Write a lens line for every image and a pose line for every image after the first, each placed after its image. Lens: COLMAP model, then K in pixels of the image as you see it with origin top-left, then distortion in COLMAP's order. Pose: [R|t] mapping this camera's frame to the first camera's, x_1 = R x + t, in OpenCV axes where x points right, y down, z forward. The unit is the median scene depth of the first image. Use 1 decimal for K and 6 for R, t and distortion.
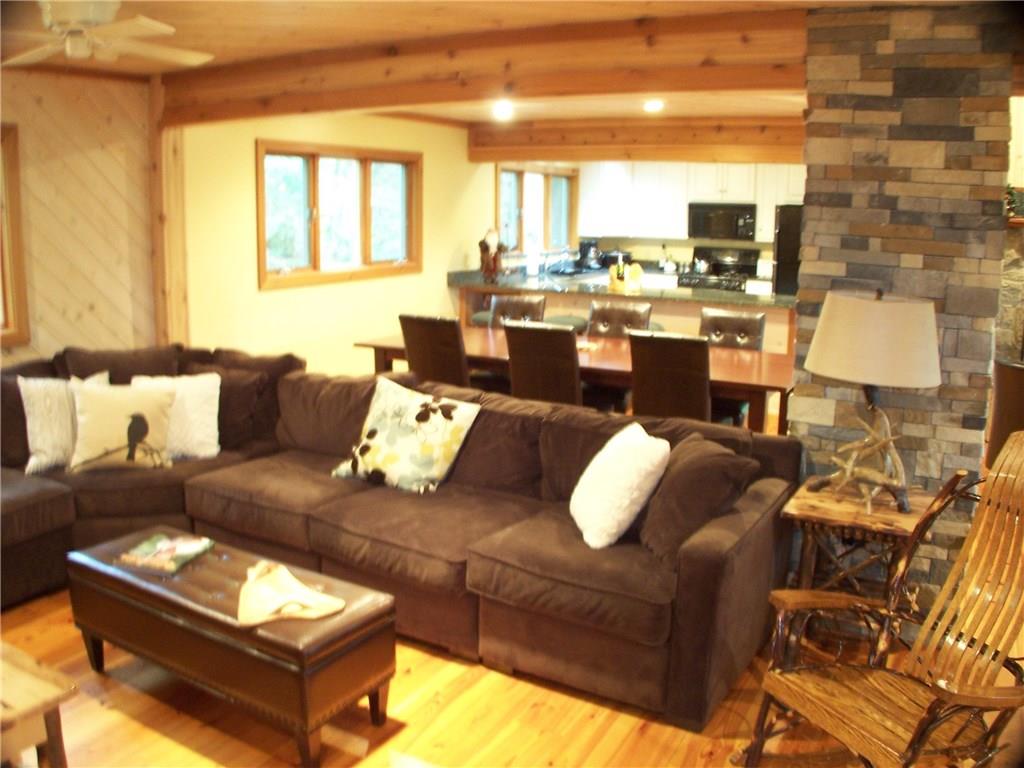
lens RADIAL K [[887.5, 0, 507.7], [0, 887.5, 392.0], [0, 0, 1]] dist [-0.239041, 0.100721]
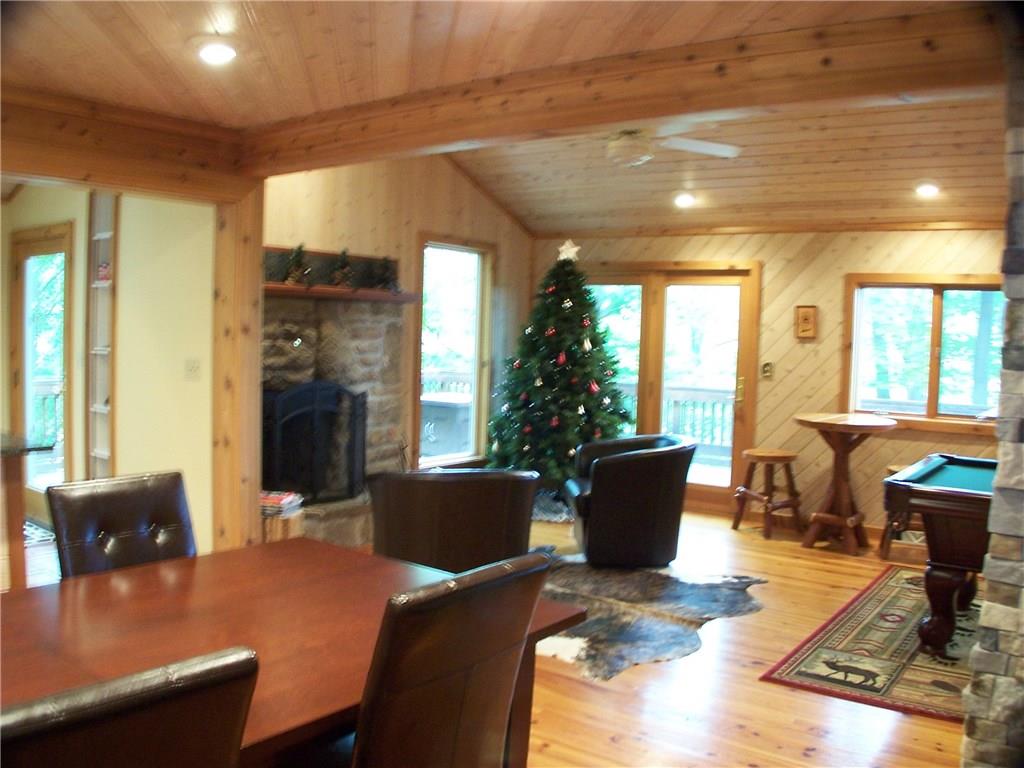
lens RADIAL K [[887.5, 0, 507.7], [0, 887.5, 392.0], [0, 0, 1]] dist [-0.239041, 0.100721]
pose [[0.147735, -0.069450, 0.986586, -0.092190], [0.170246, 0.984427, 0.043804, -0.095451], [-0.974264, 0.161491, 0.157258, 0.588835]]
